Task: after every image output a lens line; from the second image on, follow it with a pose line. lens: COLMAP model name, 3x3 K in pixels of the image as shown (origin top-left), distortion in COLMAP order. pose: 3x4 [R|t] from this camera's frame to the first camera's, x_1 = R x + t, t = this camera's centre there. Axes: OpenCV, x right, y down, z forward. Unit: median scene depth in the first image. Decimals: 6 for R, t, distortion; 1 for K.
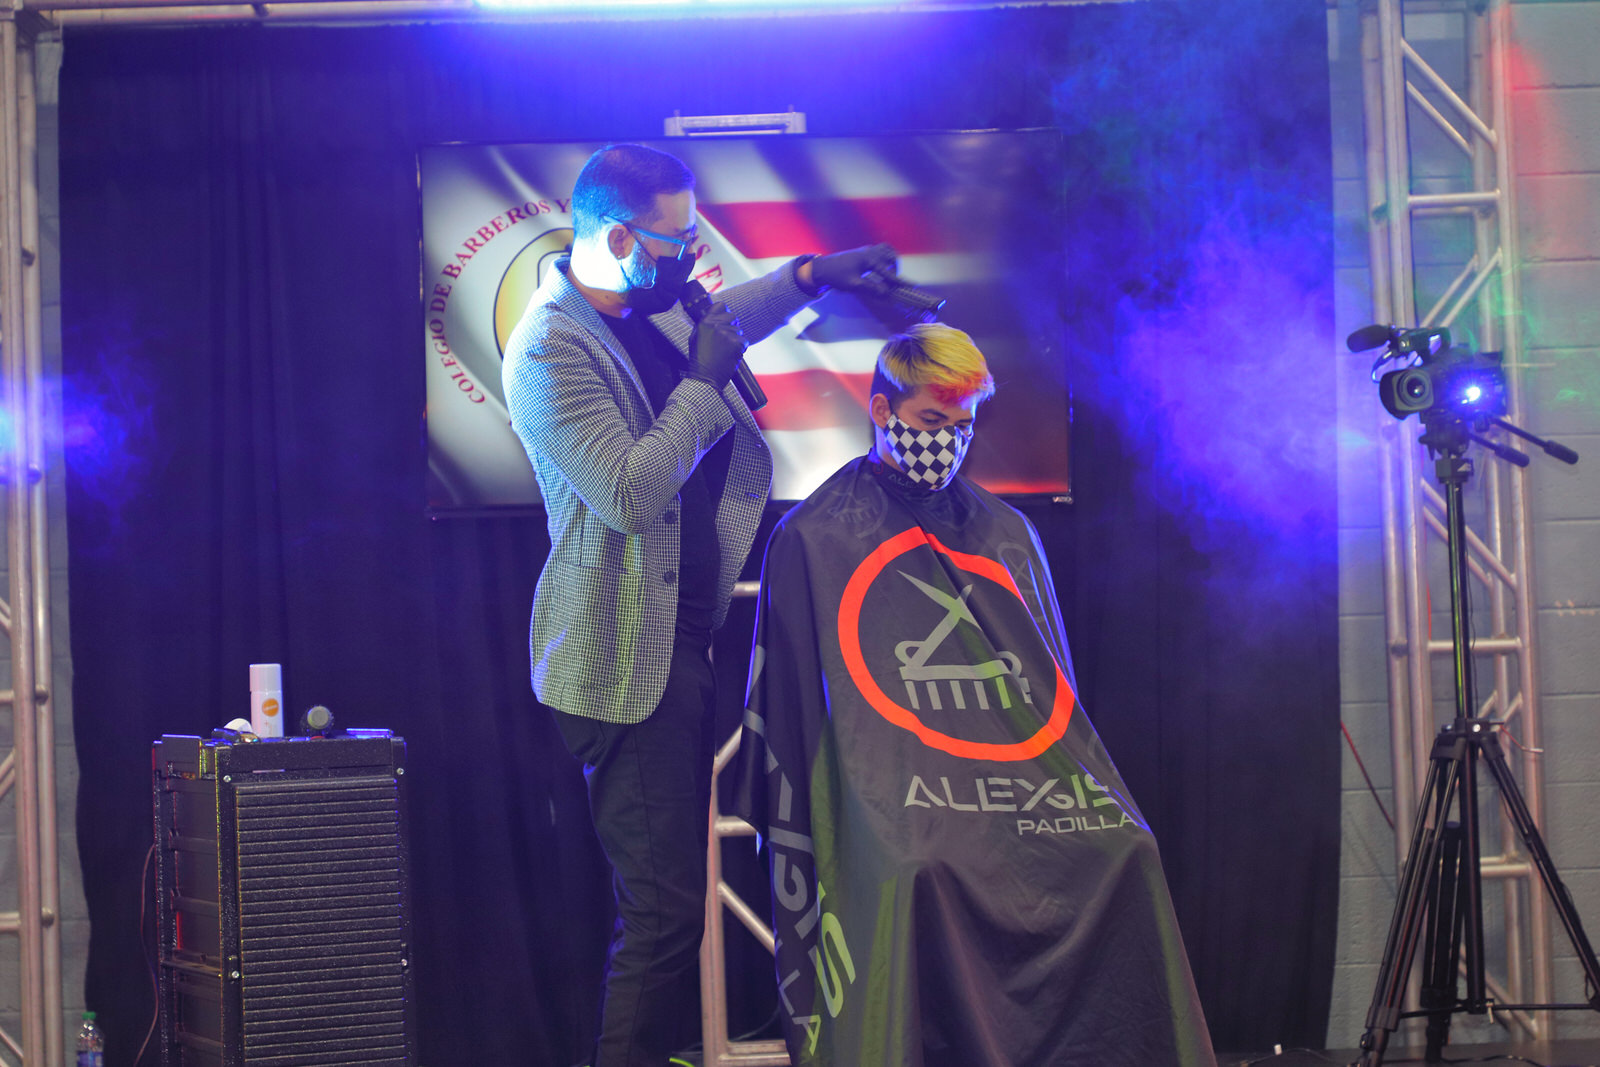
lens RADIAL K [[3757.4, 0, 800.0], [0, 3757.4, 533.5], [0, 0, 1]] dist [-0.045576, 0.579619]
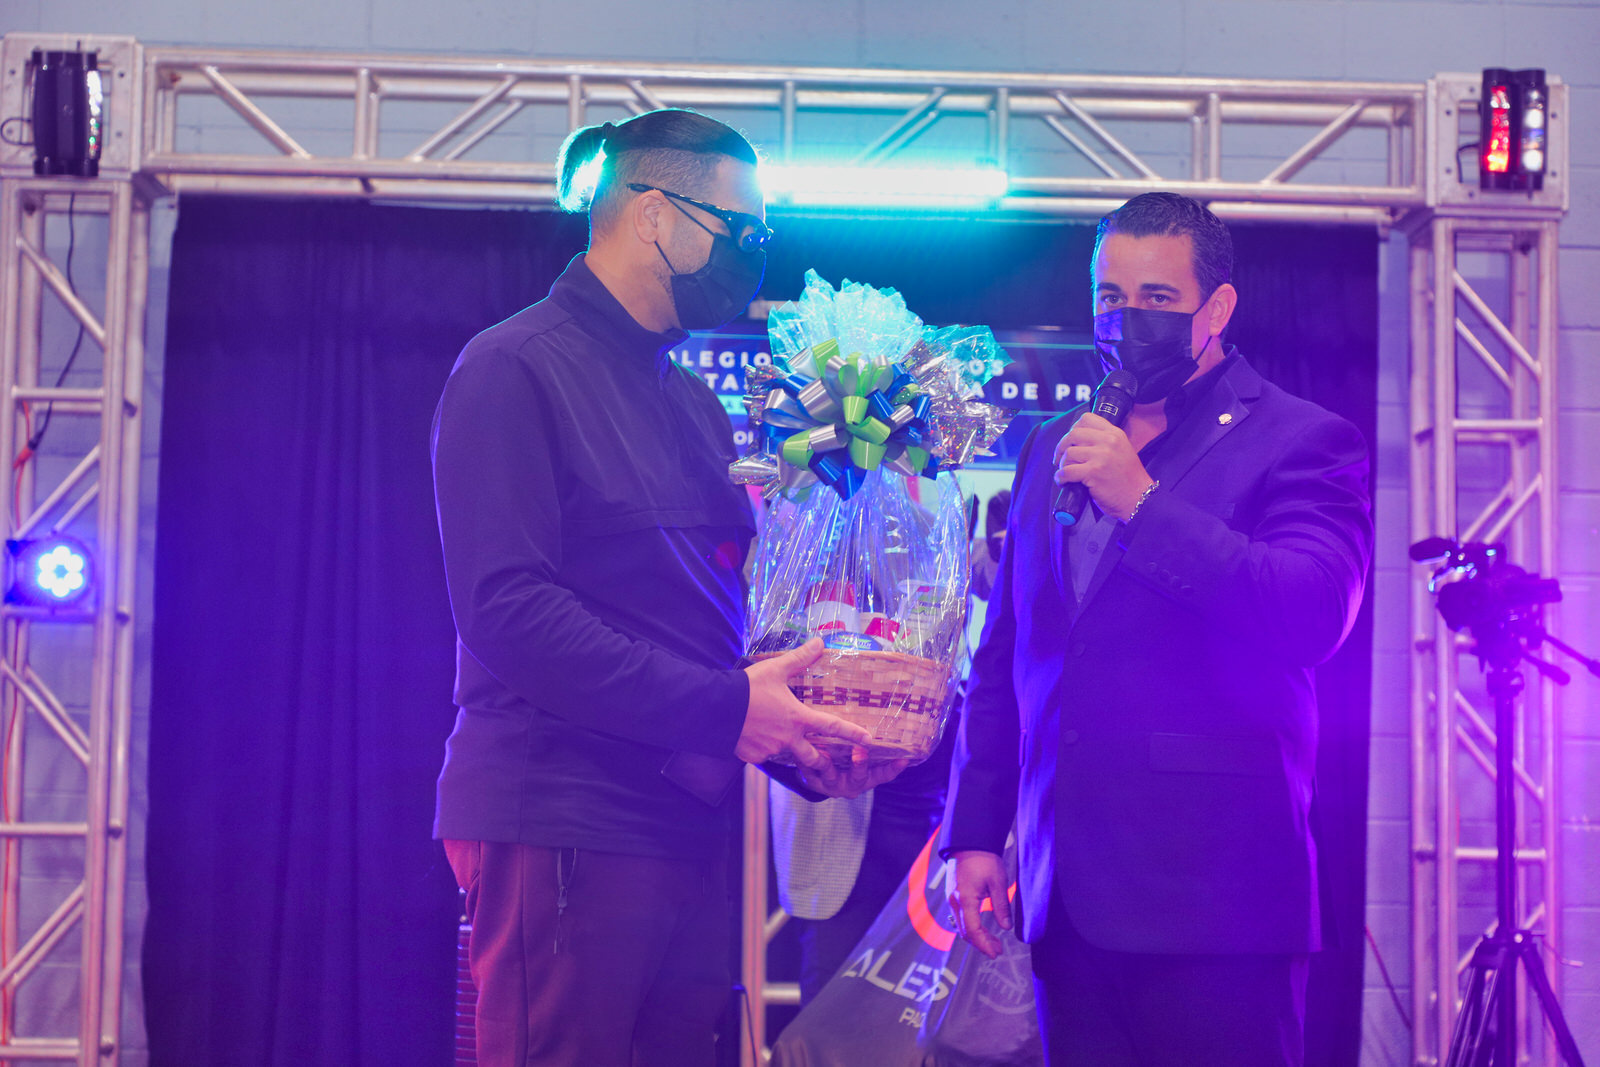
lens RADIAL K [[3039.2, 0, 806.3], [0, 3039.2, 555.4], [0, 0, 1]] dist [0.022214, -0.256524]
pose [[0.998591, 0.053060, 0.001218, -0.018043], [-0.052907, 0.997009, -0.056337, 0.005060], [-0.004203, 0.056194, 0.998411, 0.168439]]
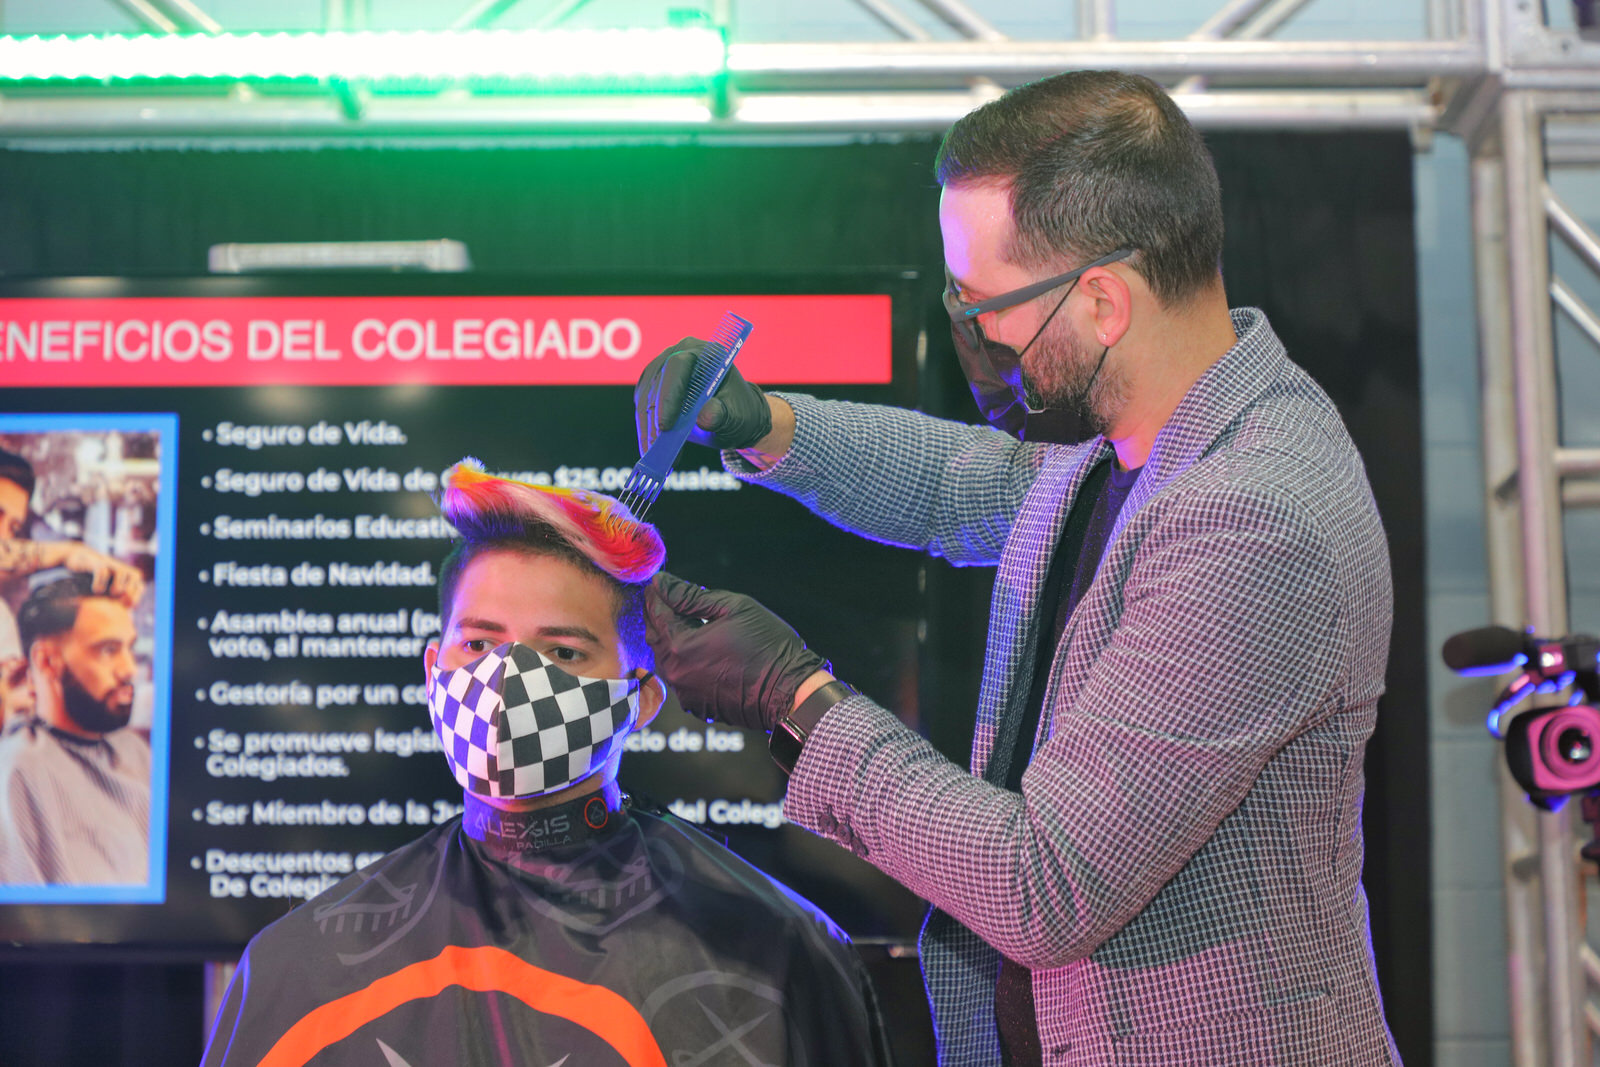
lens RADIAL K [[3836.2, 0, 799.3], [0, 3836.2, 556.6], [0, 0, 1]] dist [0.035161, 0.256408]
pose [[0.999291, 0.019794, -0.032036, 0.069563], [-0.024295, 0.988859, -0.146861, 0.015918], [0.028772, 0.147535, 0.988638, 0.443700]]
